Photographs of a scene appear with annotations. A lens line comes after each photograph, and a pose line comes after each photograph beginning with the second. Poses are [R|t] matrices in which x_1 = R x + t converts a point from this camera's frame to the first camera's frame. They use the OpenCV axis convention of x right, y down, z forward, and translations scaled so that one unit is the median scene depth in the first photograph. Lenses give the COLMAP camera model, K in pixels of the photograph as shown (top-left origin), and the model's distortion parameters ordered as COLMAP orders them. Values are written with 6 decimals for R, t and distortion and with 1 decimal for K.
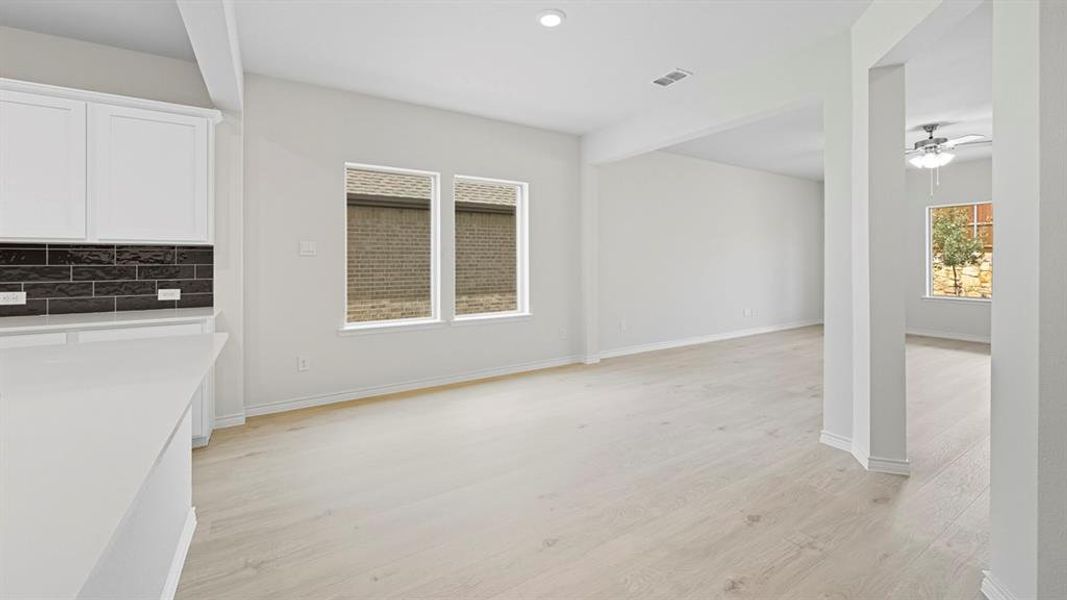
lens RADIAL K [[424.9, 0, 537.1], [0, 424.9, 257.9], [0, 0, 1]] dist [-0.002274, 0.000012]
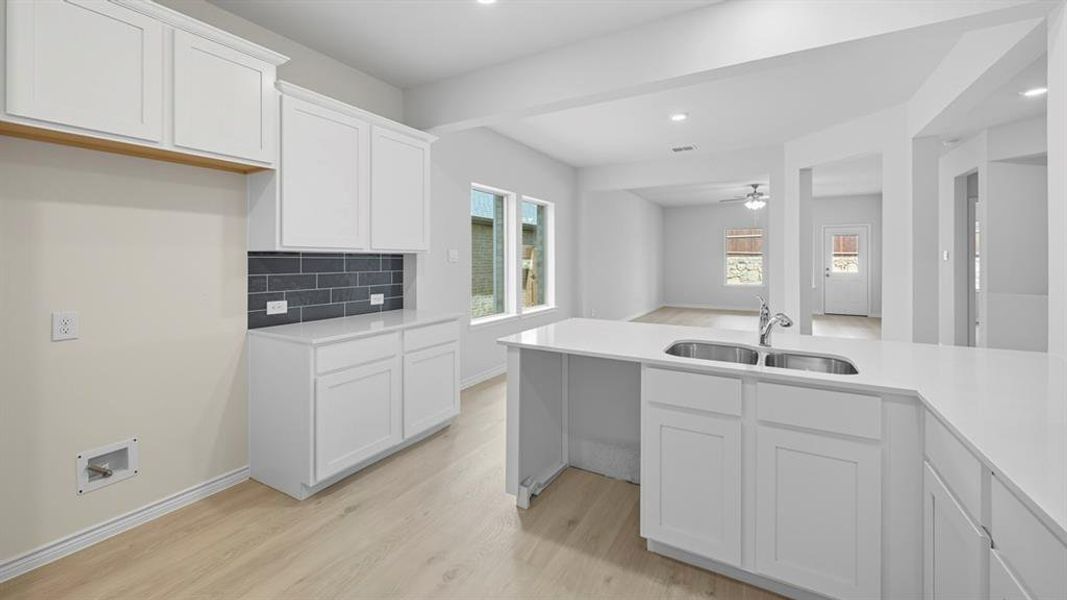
lens RADIAL K [[424.9, 0, 538.7], [0, 424.9, 257.4], [0, 0, 1]] dist [-0.002274, 0.000012]
pose [[0.878413, 0.000666, 0.477901, -1.015078], [0.002801, 0.999975, -0.006543, -0.011792], [-0.477893, 0.007087, 0.878389, -0.144378]]
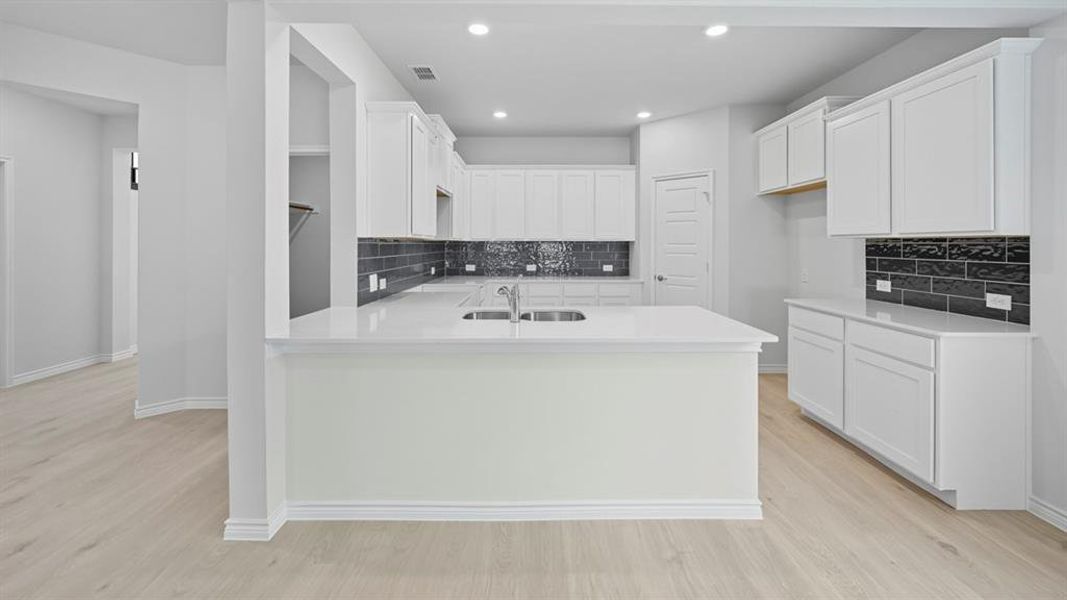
lens RADIAL K [[424.9, 0, 533.6], [0, 424.9, 243.7], [0, 0, 1]] dist [-0.002274, 0.000012]
pose [[-0.527832, -0.001141, -0.849348, 0.213920], [0.001866, 0.999995, -0.002503, -0.016241], [0.849347, -0.002906, -0.527827, 0.689135]]
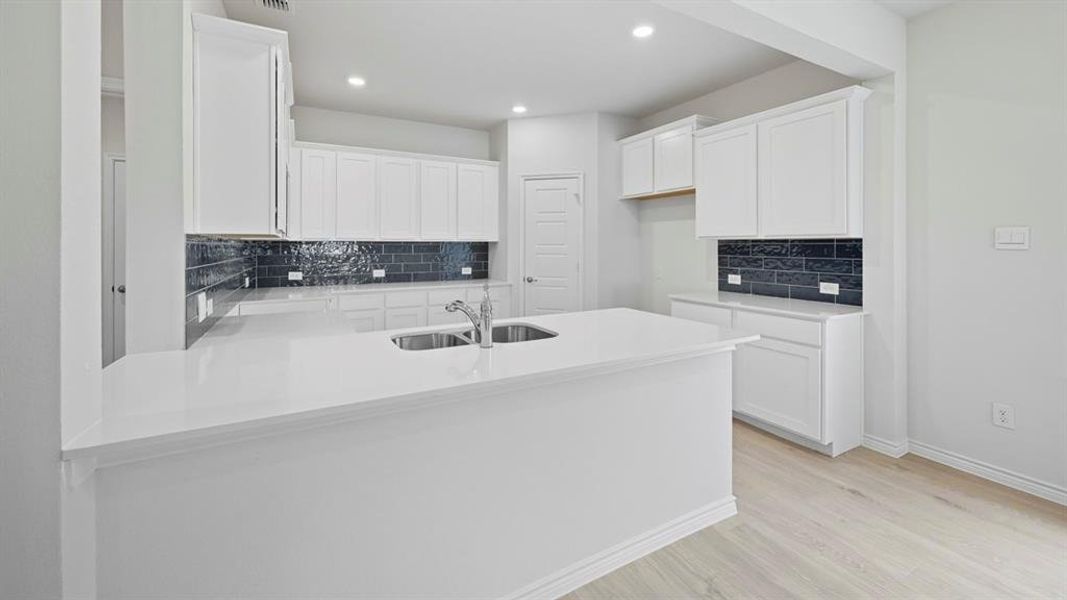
lens RADIAL K [[424.9, 0, 535.7], [0, 424.9, 245.5], [0, 0, 1]] dist [-0.002274, 0.000012]
pose [[-0.056876, 0.001087, -0.998381, 0.159151], [0.003232, 0.999994, 0.000905, -0.016458], [0.998376, -0.003175, -0.056879, 0.370068]]
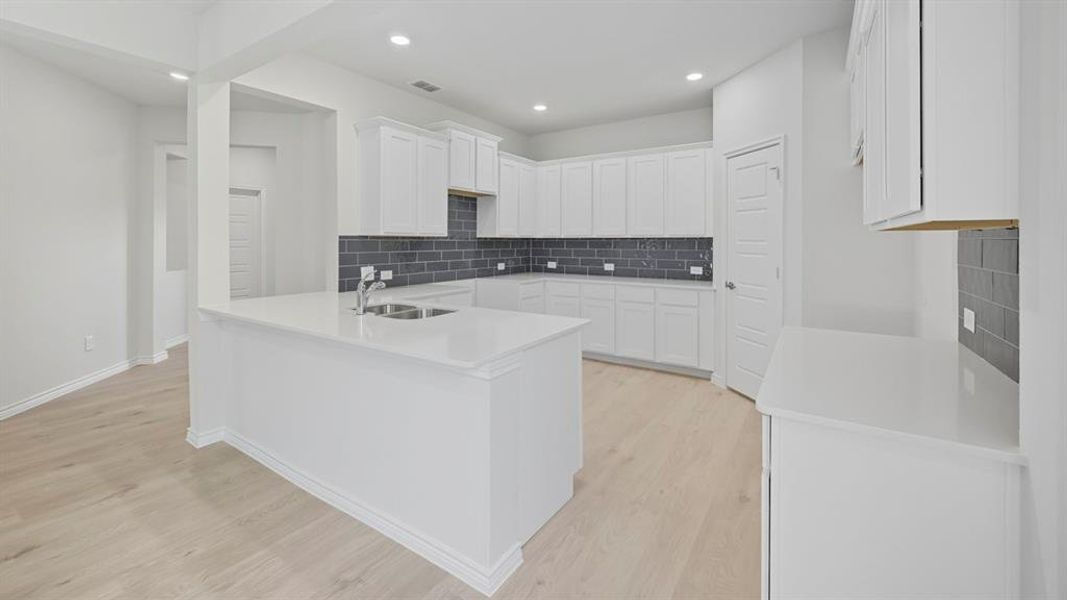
lens RADIAL K [[424.9, 0, 534.9], [0, 424.9, 245.3], [0, 0, 1]] dist [-0.002274, 0.000012]
pose [[-0.910990, 0.003945, -0.412410, -0.363329], [0.001414, 0.999978, 0.006442, -0.013884], [0.412426, 0.005285, -0.910976, 1.115209]]
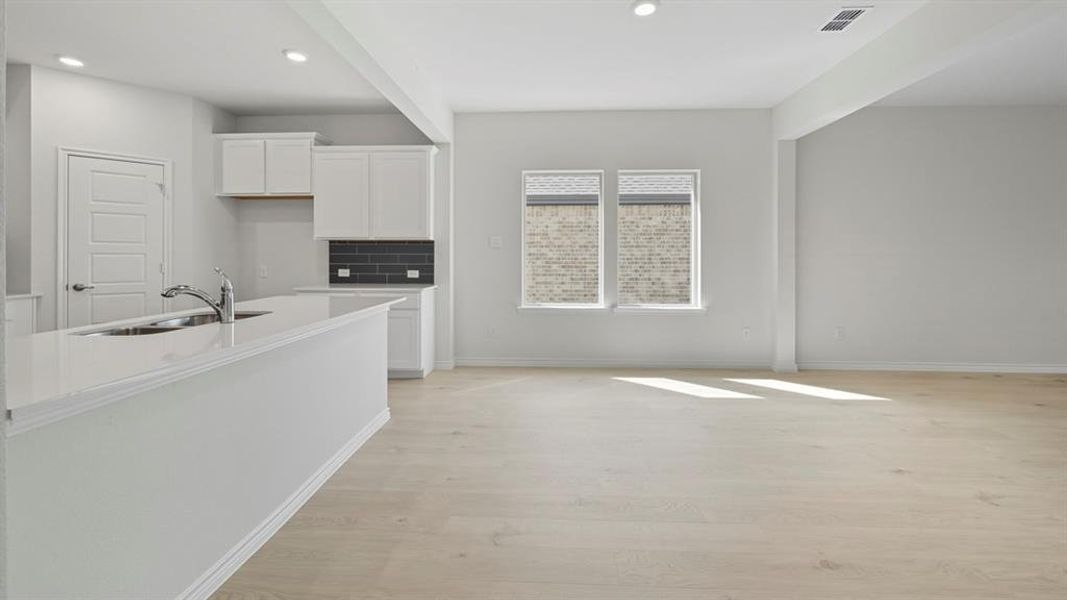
lens RADIAL K [[424.9, 0, 537.3], [0, 424.9, 258.0], [0, 0, 1]] dist [-0.002274, 0.000012]
pose [[0.824247, 0.005069, -0.566207, 0.329855], [0.000477, 0.999953, 0.009647, 0.016178], [0.566230, -0.008221, 0.824207, 0.020005]]
